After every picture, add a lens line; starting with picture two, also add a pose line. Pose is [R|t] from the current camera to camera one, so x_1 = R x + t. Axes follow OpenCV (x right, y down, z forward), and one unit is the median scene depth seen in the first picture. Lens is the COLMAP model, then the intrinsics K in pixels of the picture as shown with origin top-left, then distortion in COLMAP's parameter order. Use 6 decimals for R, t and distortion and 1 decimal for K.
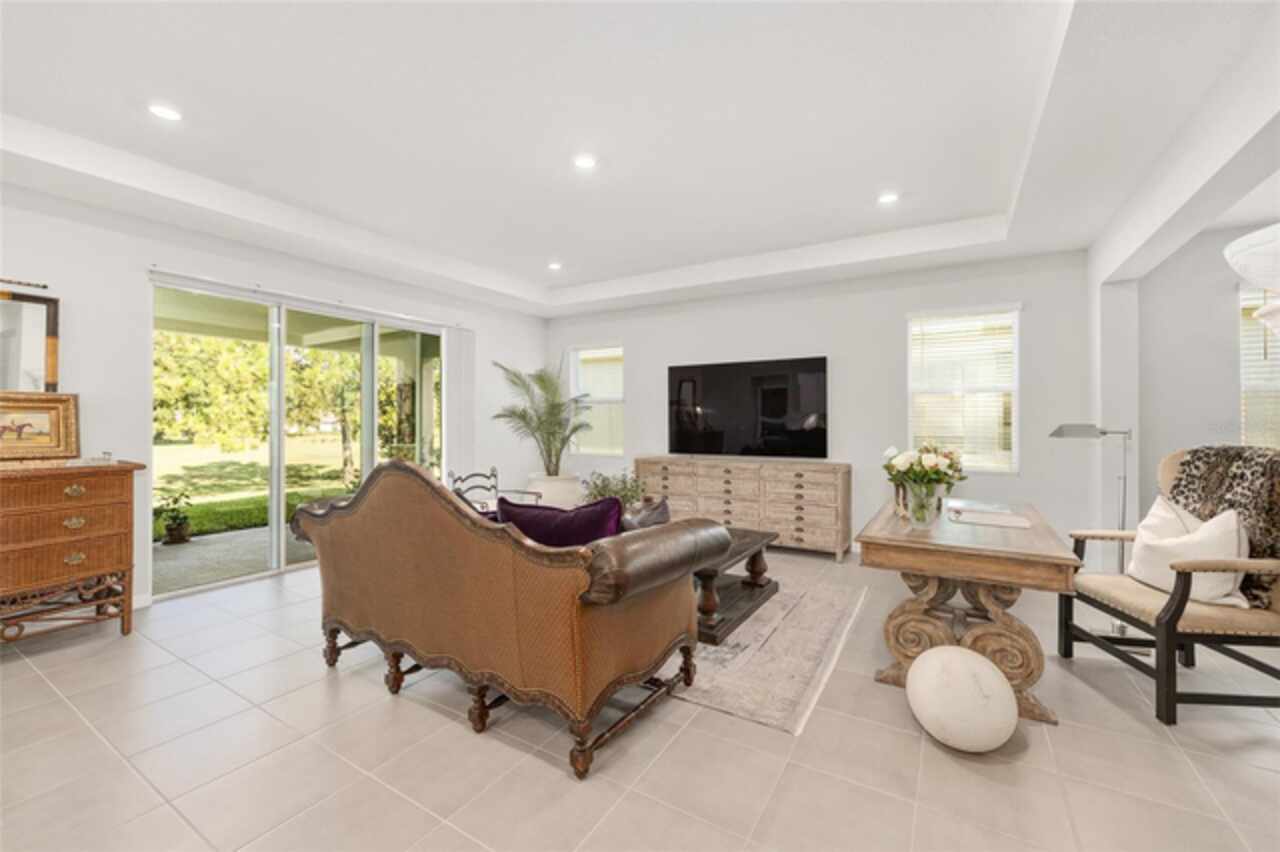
lens RADIAL K [[513.5, 0, 643.7], [0, 513.5, 427.5], [0, 0, 1]] dist [-0.008978, 0.006106]
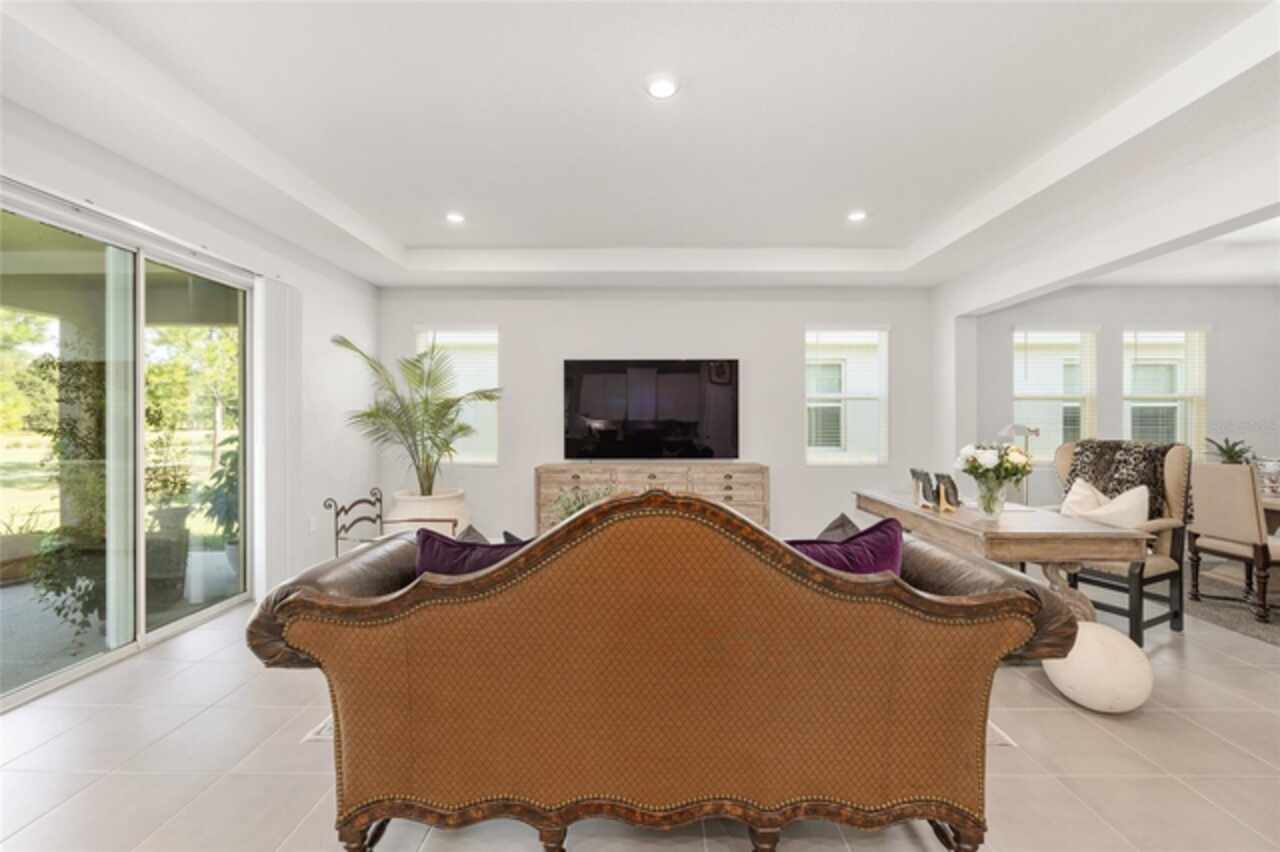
lens RADIAL K [[513.5, 0, 643.7], [0, 513.5, 427.5], [0, 0, 1]] dist [-0.008978, 0.006106]
pose [[0.861845, -0.004728, 0.507150, -0.368325], [0.005877, 0.999983, -0.000665, -0.002989], [-0.507138, 0.003553, 0.861858, 0.238750]]
